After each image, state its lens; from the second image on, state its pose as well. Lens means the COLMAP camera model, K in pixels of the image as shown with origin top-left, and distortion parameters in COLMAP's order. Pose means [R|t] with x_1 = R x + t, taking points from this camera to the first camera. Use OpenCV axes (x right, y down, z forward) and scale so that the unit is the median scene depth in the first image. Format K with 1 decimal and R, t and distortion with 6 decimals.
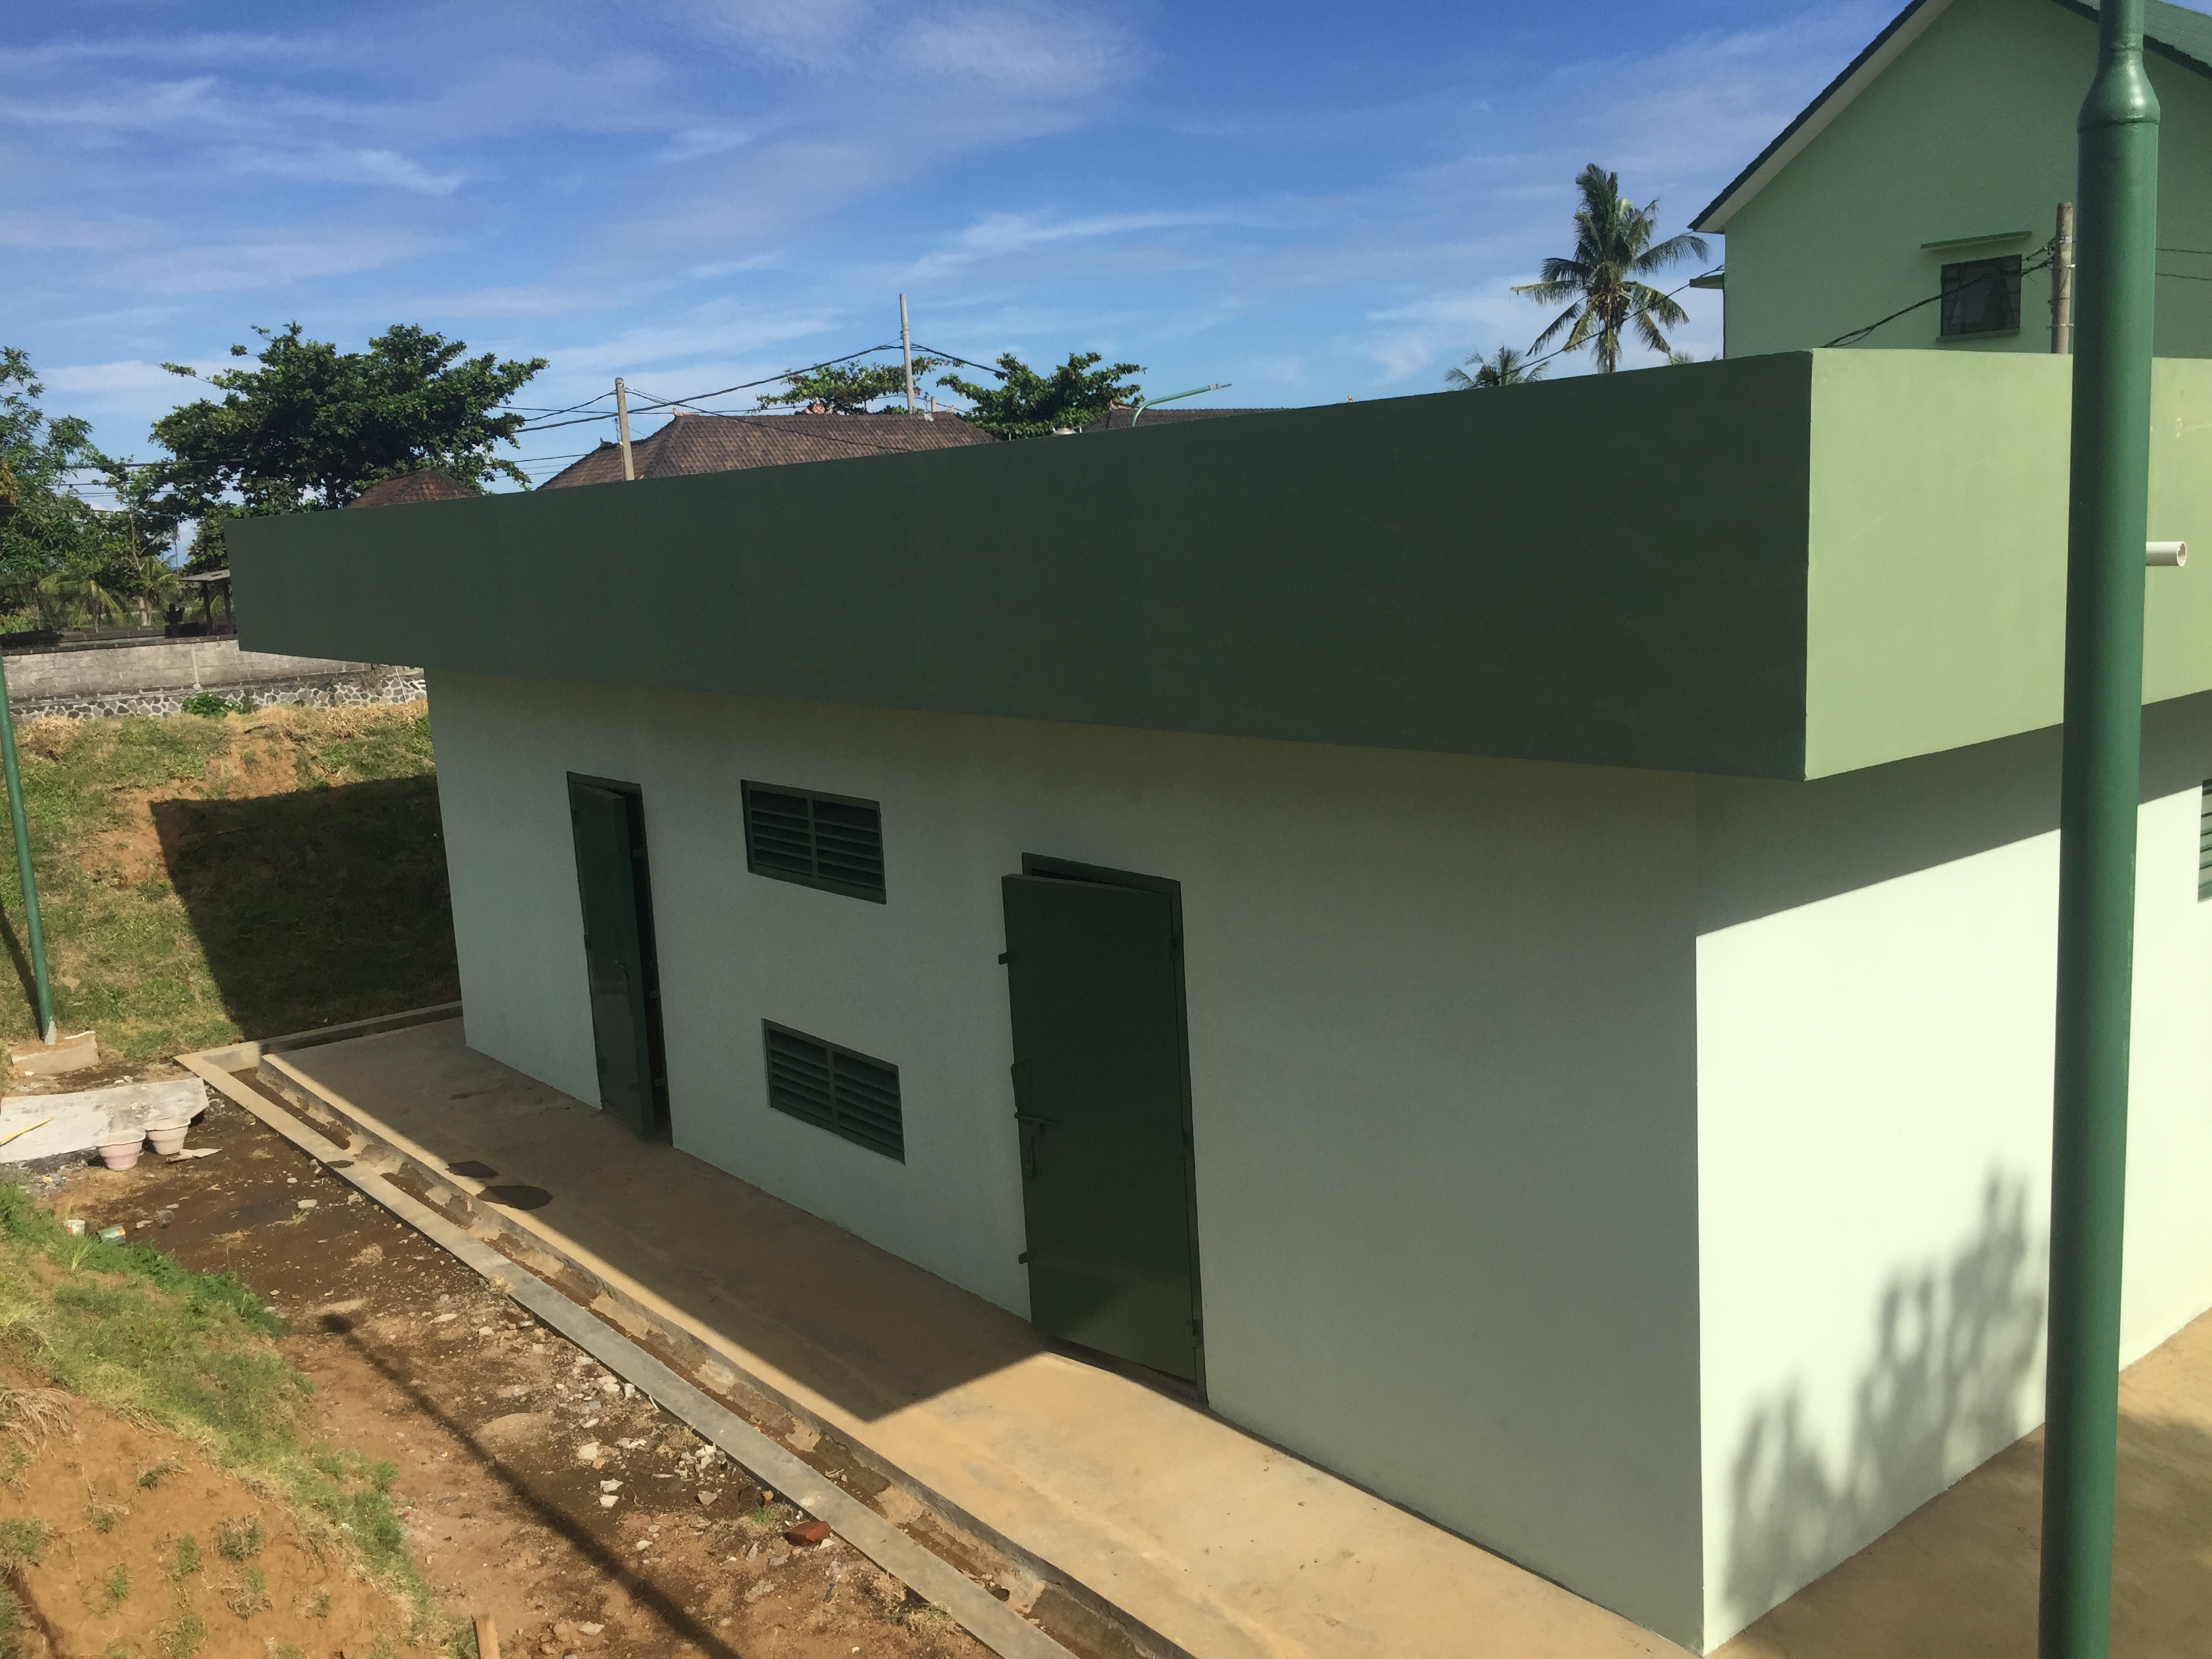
lens RADIAL K [[1912.3, 0, 1113.5], [0, 1912.3, 828.4], [0, 0, 1]] dist [0.051786, -0.079646]
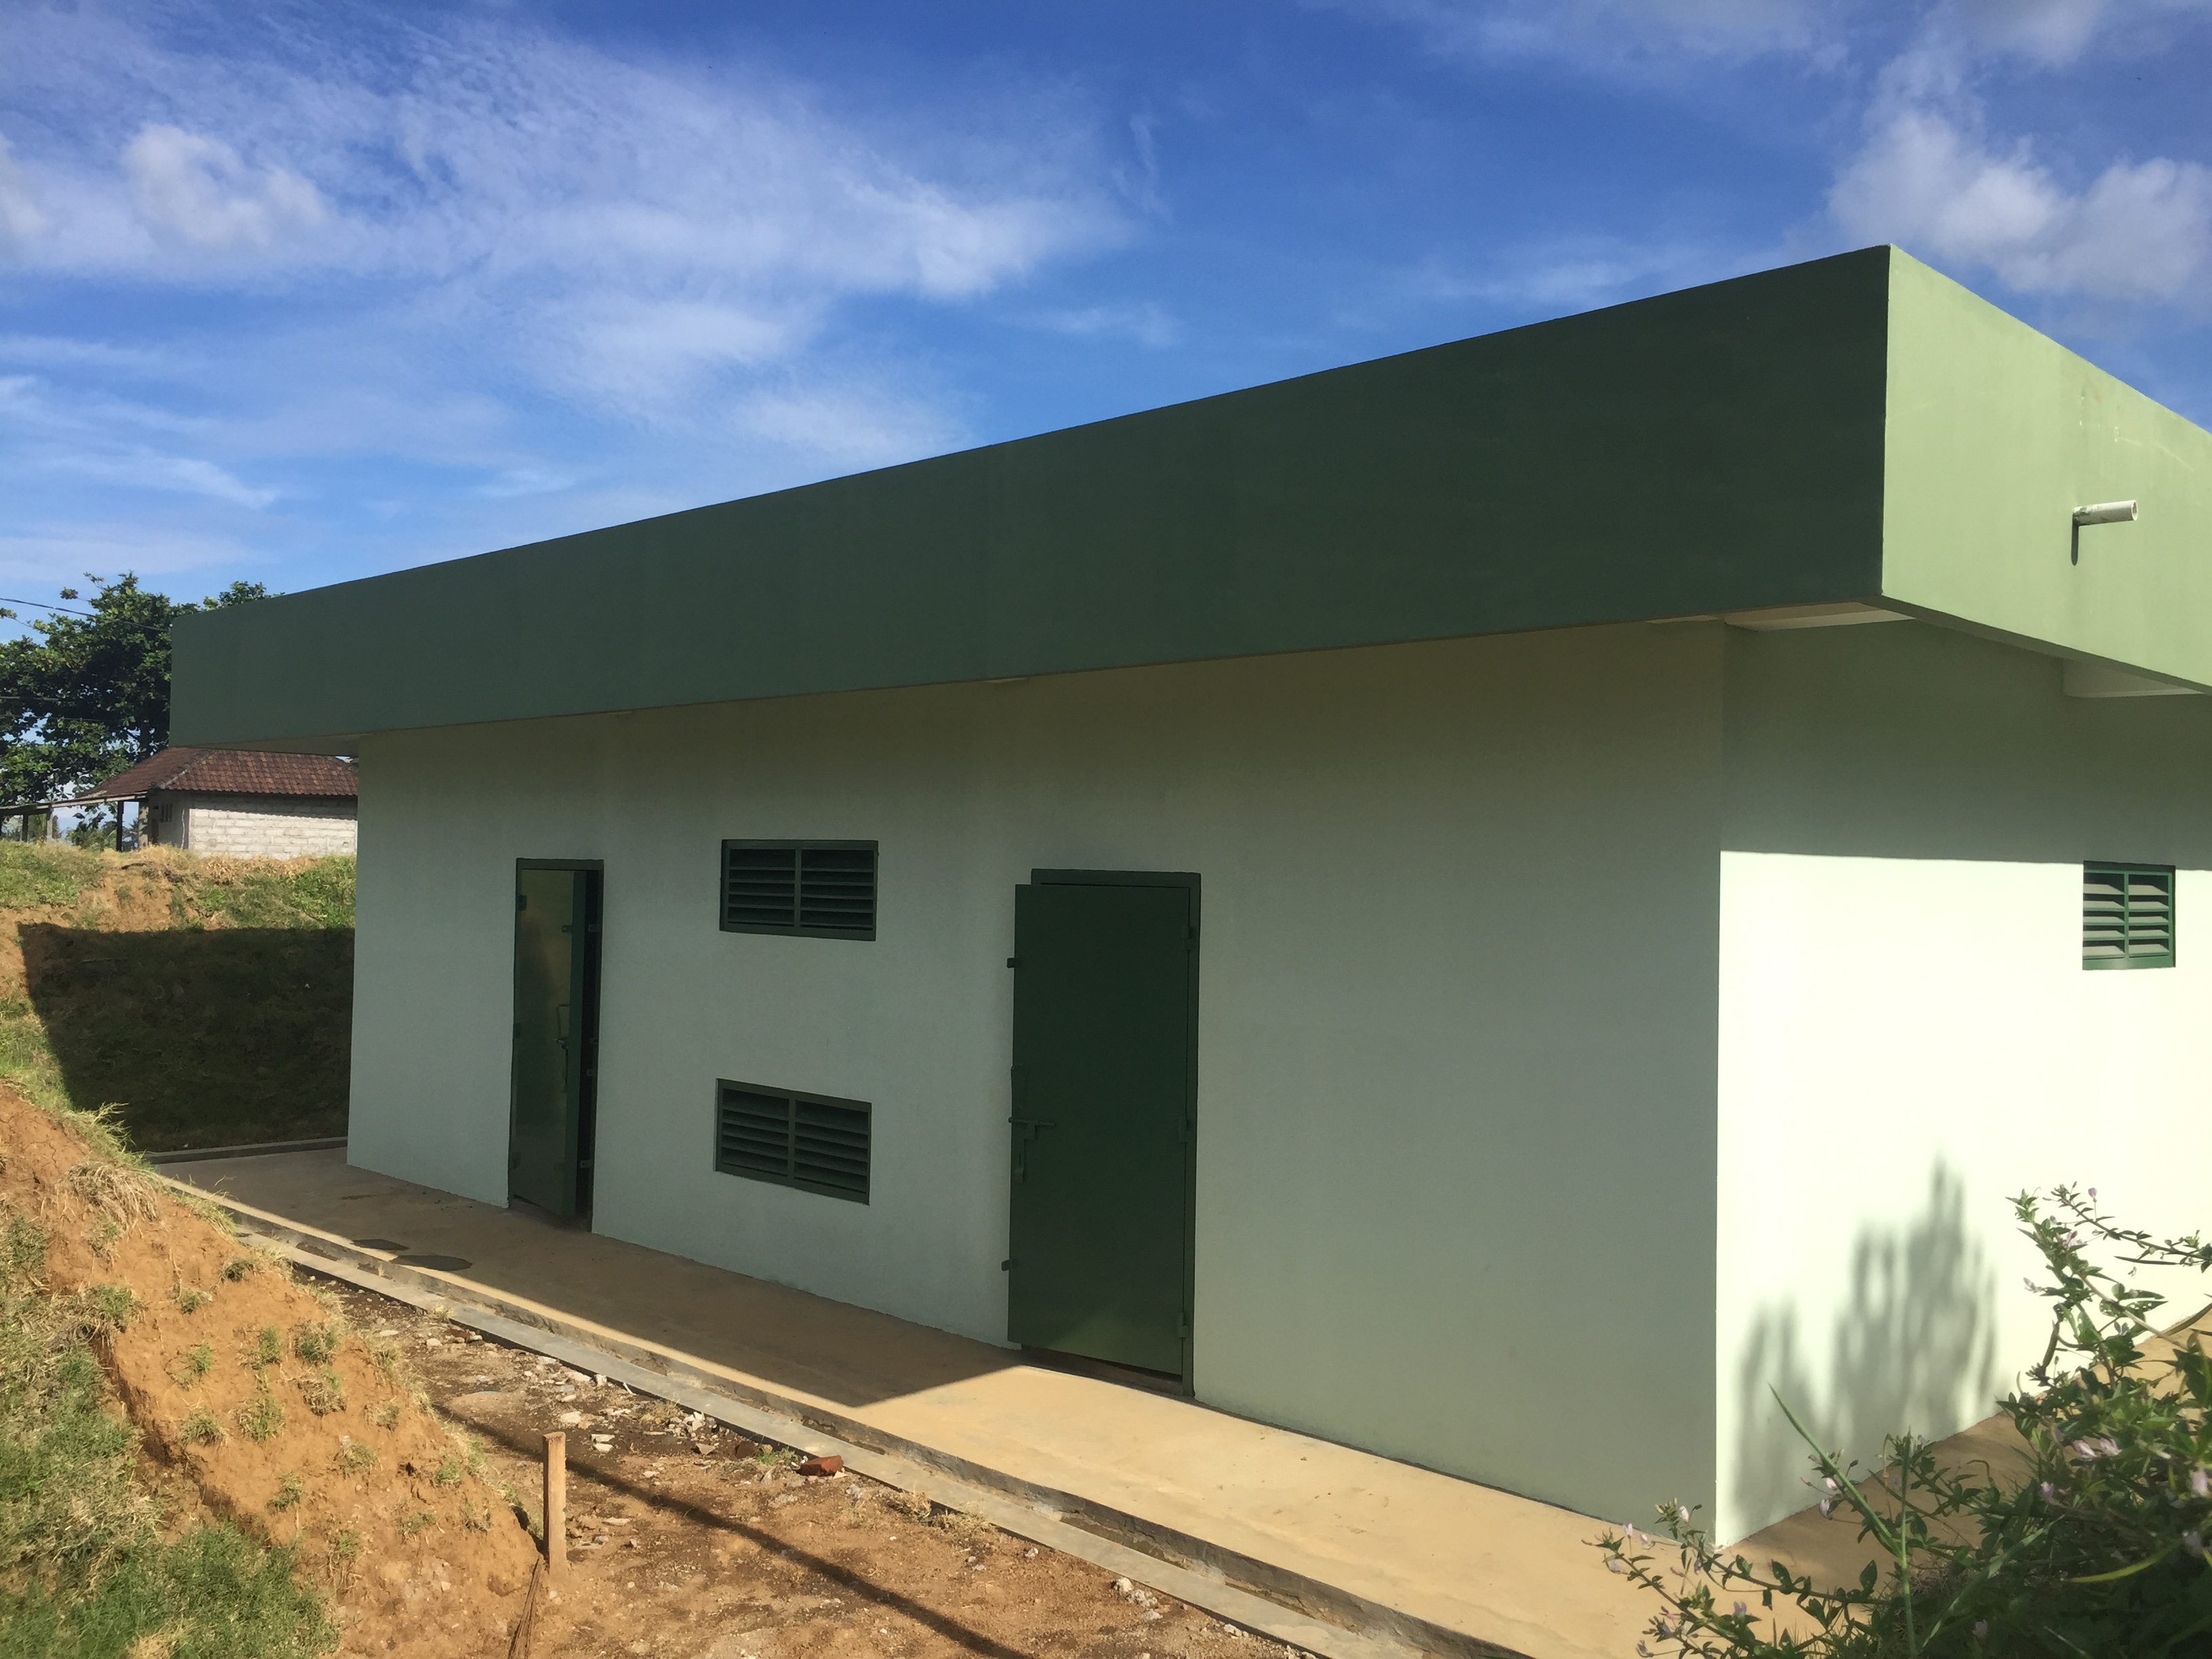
lens RADIAL K [[1912.3, 0, 1110.4], [0, 1912.3, 830.3], [0, 0, 1]] dist [0.051786, -0.079646]
pose [[0.991938, 0.073106, 0.103512, -0.117943], [-0.052801, 0.980970, -0.186839, 0.190379], [-0.115201, 0.179868, 0.976922, -0.043716]]
